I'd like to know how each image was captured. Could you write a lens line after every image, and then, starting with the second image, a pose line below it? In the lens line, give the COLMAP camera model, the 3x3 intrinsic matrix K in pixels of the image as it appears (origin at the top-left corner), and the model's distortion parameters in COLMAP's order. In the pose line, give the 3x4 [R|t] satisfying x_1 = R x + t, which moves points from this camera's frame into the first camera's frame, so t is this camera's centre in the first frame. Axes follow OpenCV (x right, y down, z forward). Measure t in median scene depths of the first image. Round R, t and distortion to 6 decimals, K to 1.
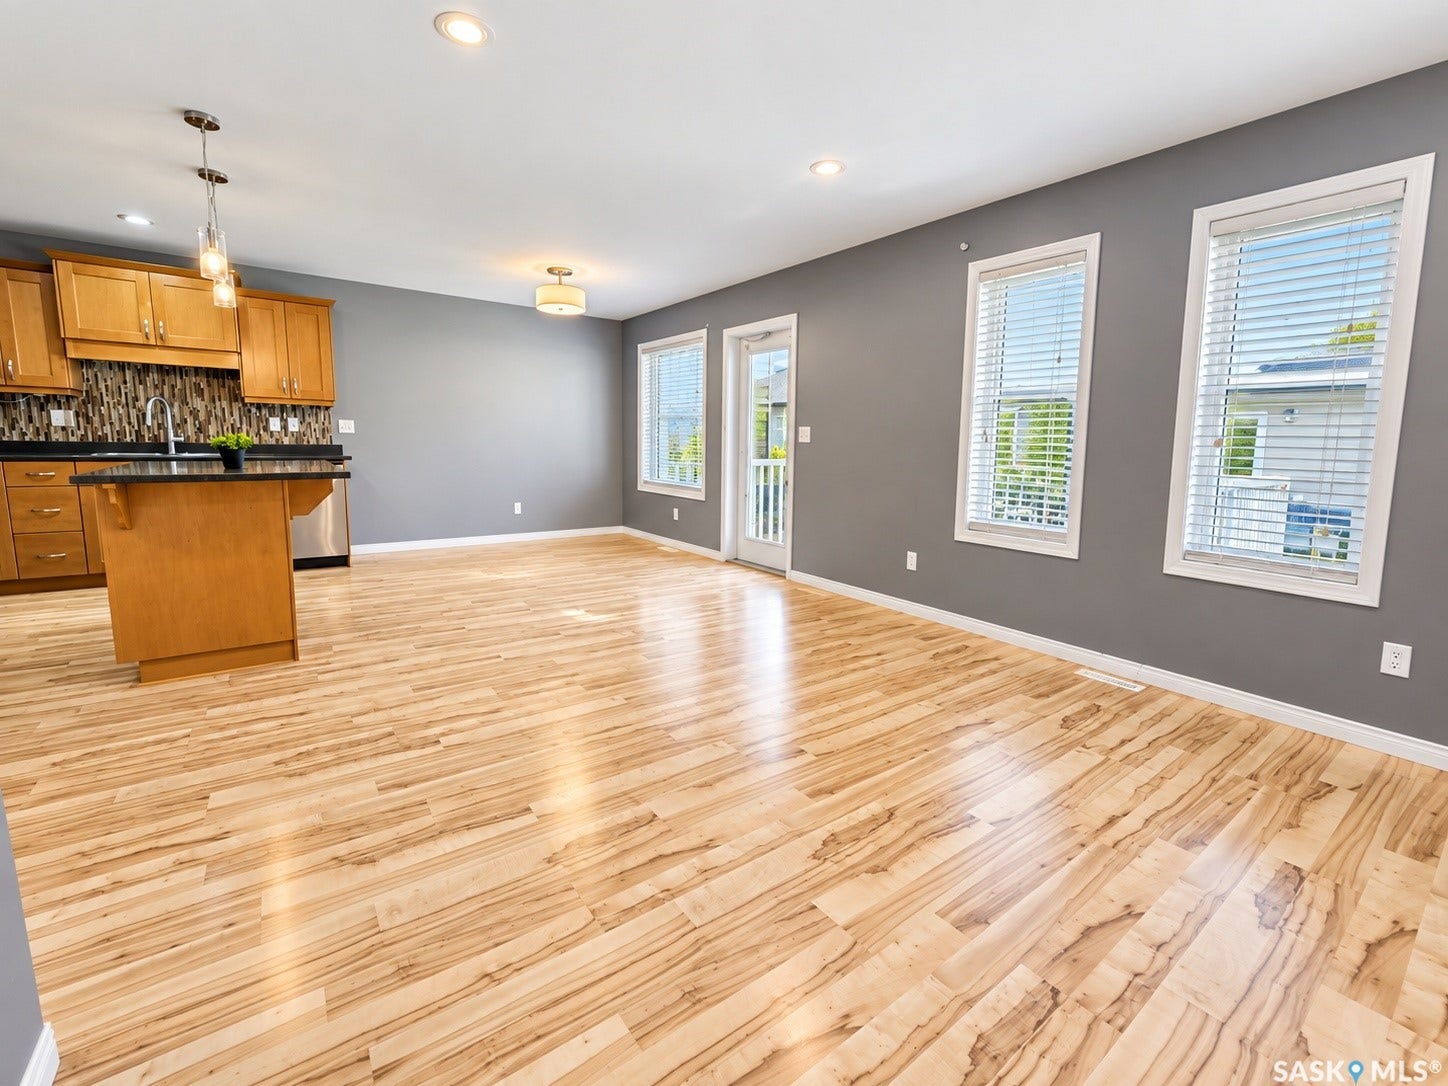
lens RADIAL K [[598.1, 0, 716.6], [0, 598.1, 531.8], [0, 0, 1]] dist [0.003206, 0.000302]
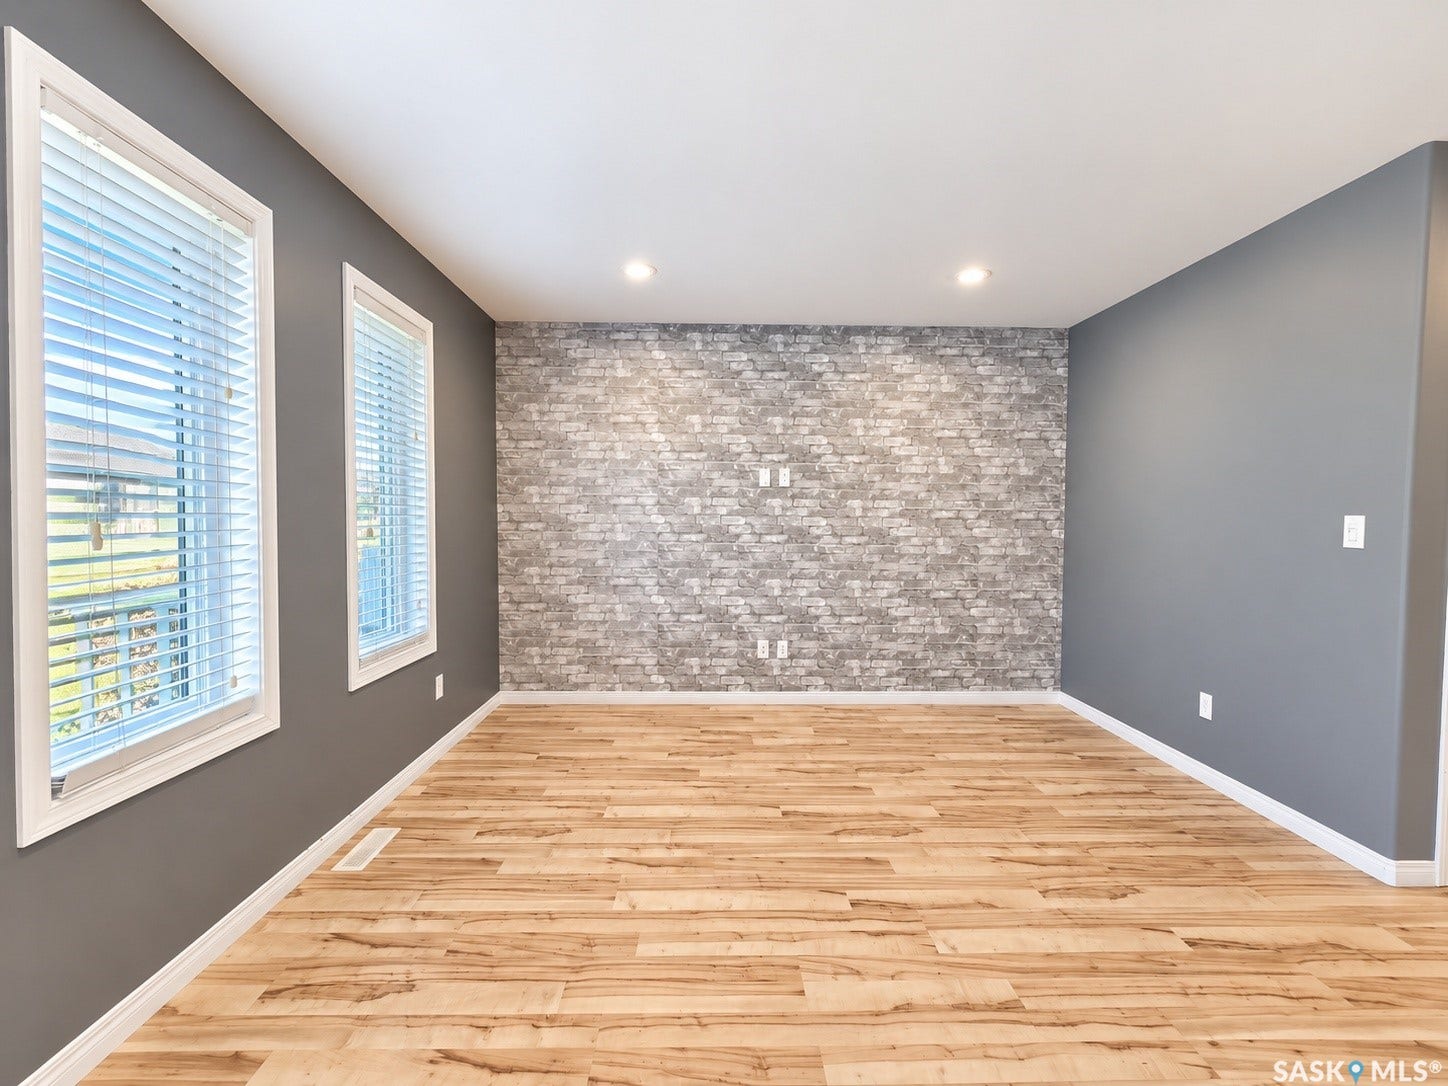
lens RADIAL K [[604.7, 0, 724.0], [0, 604.7, 543.0], [0, 0, 1]] dist [0.003371, 0.000061]
pose [[-0.823602, -0.050570, 0.564910, -0.088868], [0.060545, 0.982487, 0.176222, -0.160342], [-0.563928, 0.179339, -0.806116, 0.859615]]
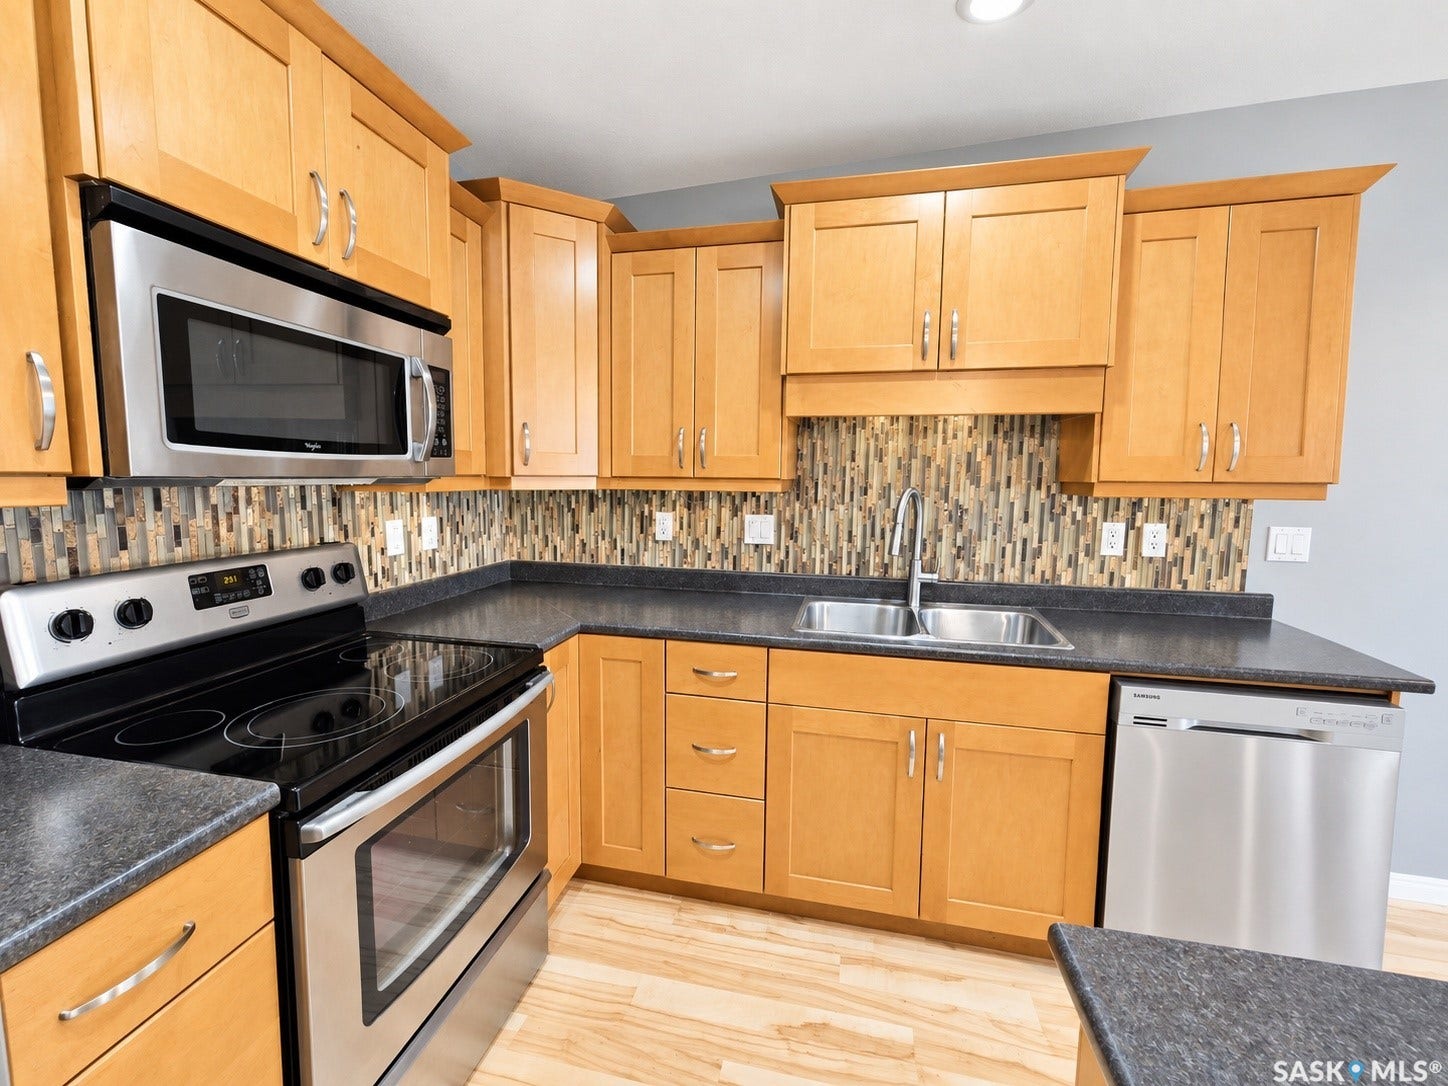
lens RADIAL K [[598.1, 0, 716.6], [0, 598.1, 531.8], [0, 0, 1]] dist [0.003206, 0.000302]
pose [[0.661419, 0.057852, -0.747782, -0.710636], [-0.108106, 0.993963, -0.018723, -0.172301], [0.742184, 0.093223, 0.663680, 0.614895]]
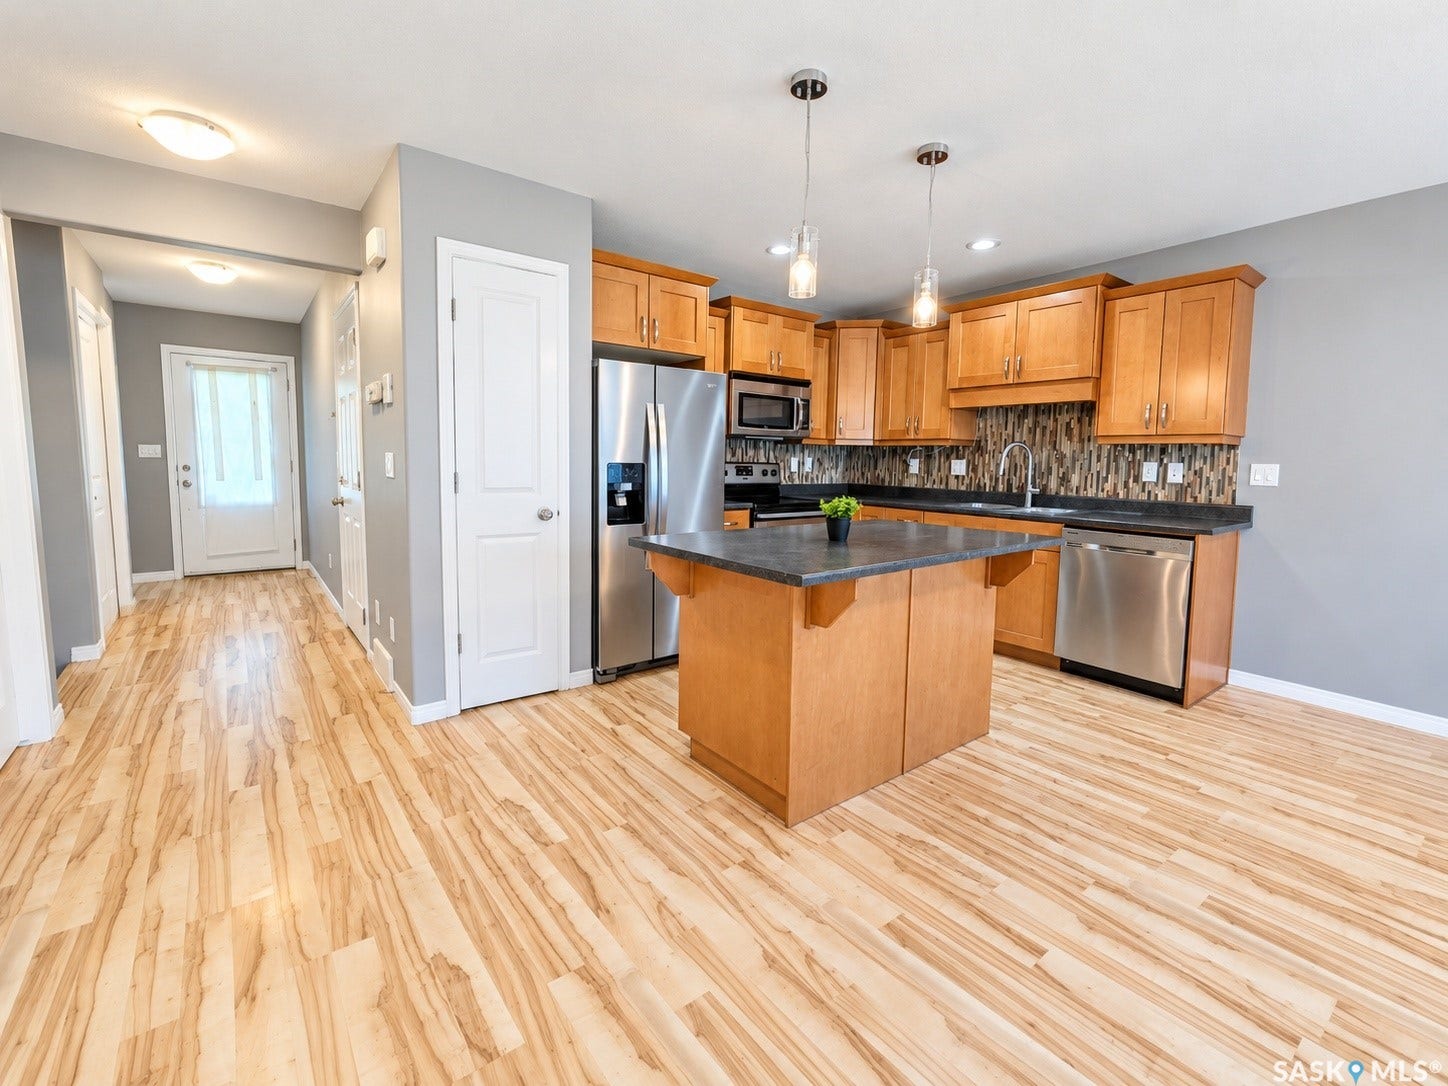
lens RADIAL K [[644.4, 0, 724.0], [0, 644.4, 543.0], [0, 0, 1]] dist [0.011796, -0.000057]
pose [[0.038925, 0.113762, -0.992745, 0.001554], [-0.163598, 0.980818, 0.105981, -0.113169], [0.985759, 0.158285, 0.056789, 0.560038]]
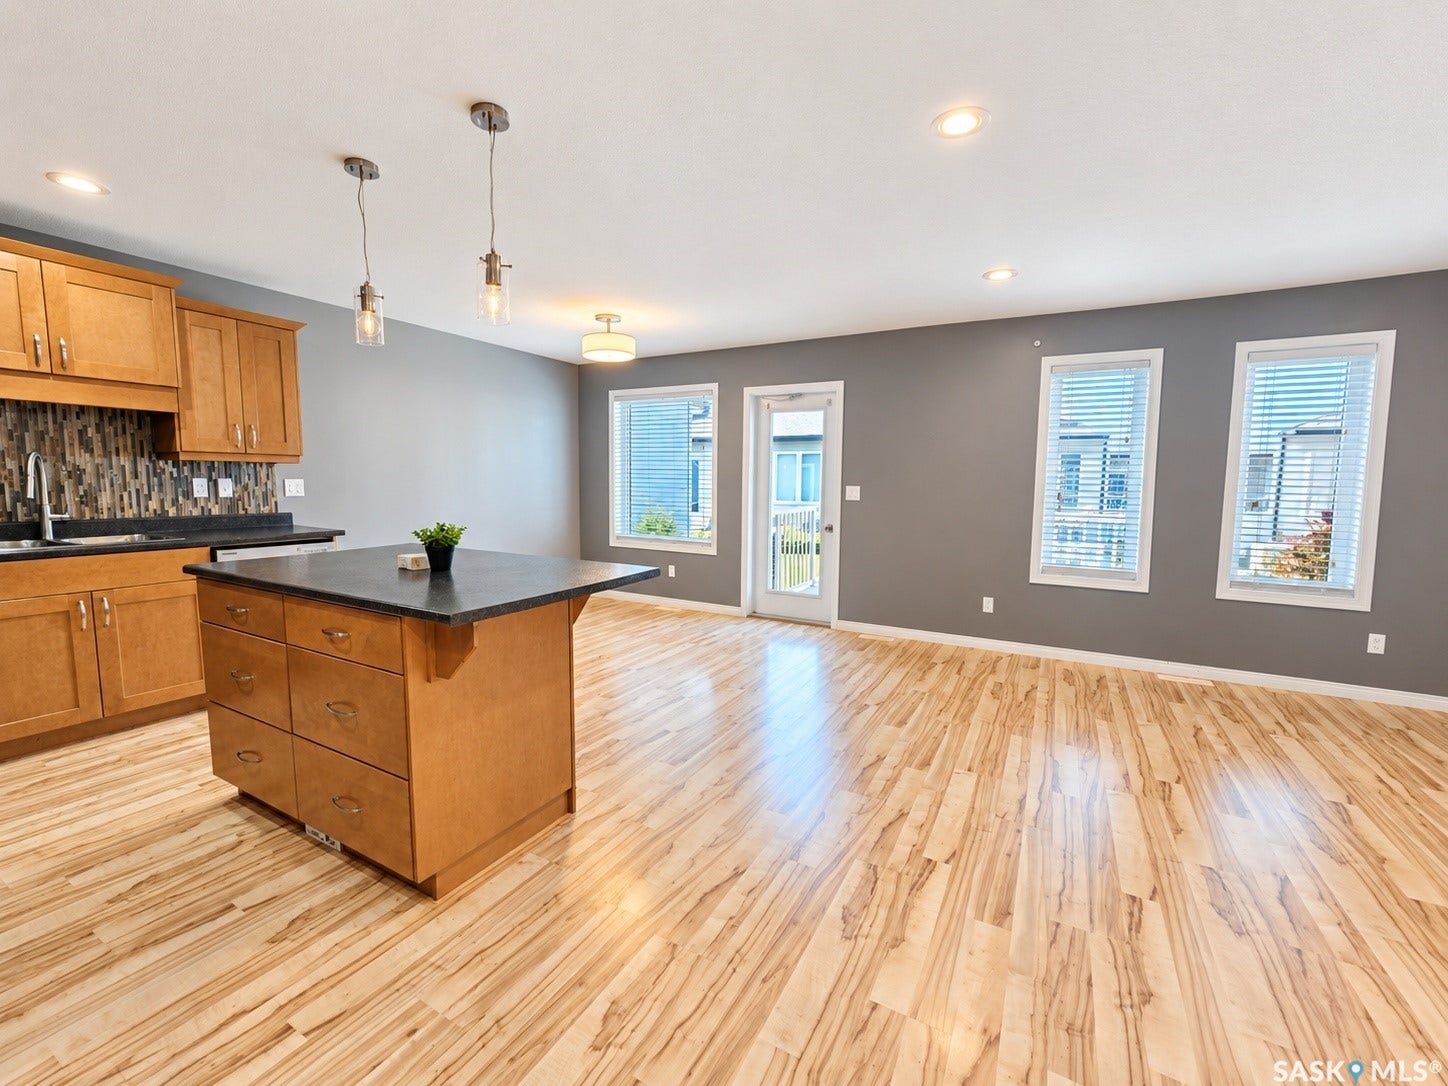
lens RADIAL K [[590.8, 0, 722.4], [0, 590.8, 546.9], [0, 0, 1]] dist [-0.006933, 0.000350]
pose [[0.907678, -0.054288, 0.416142, -0.548728], [0.067052, 0.997620, -0.016105, -0.067980], [-0.414277, 0.042521, 0.909157, 0.144085]]
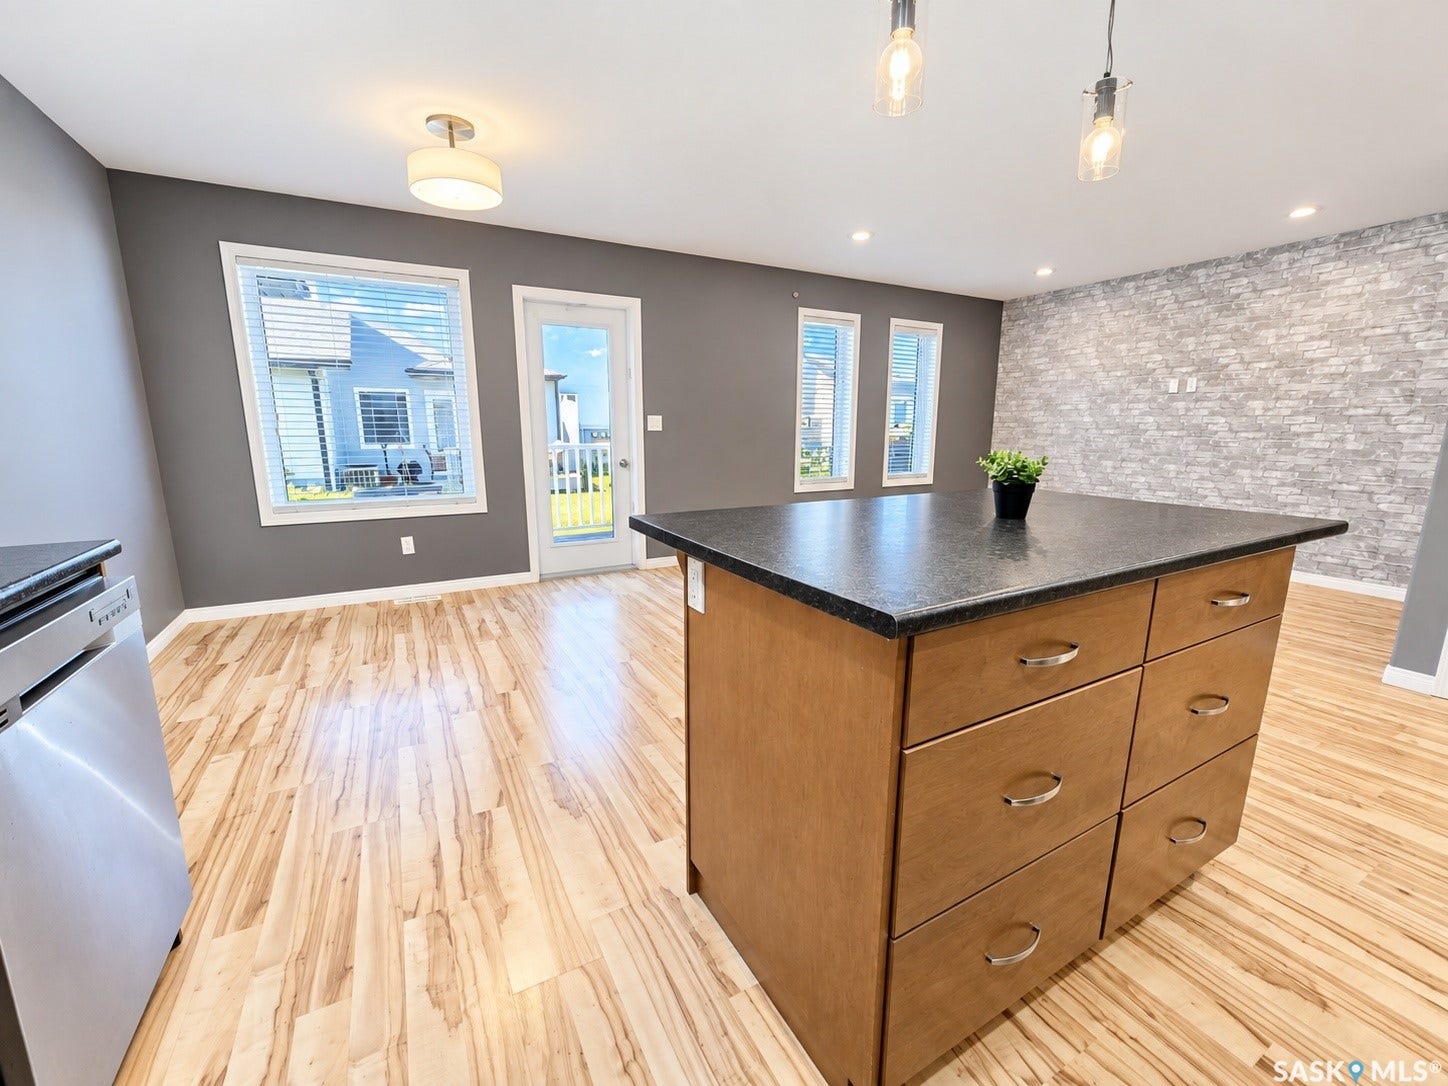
lens RADIAL K [[604.7, 0, 724.0], [0, 604.7, 543.0], [0, 0, 1]] dist [0.003371, 0.000061]
pose [[0.123231, -0.212812, 0.969291, -0.930393], [0.148484, 0.969695, 0.194023, -0.156752], [-0.981207, 0.120014, 0.151095, 0.804447]]
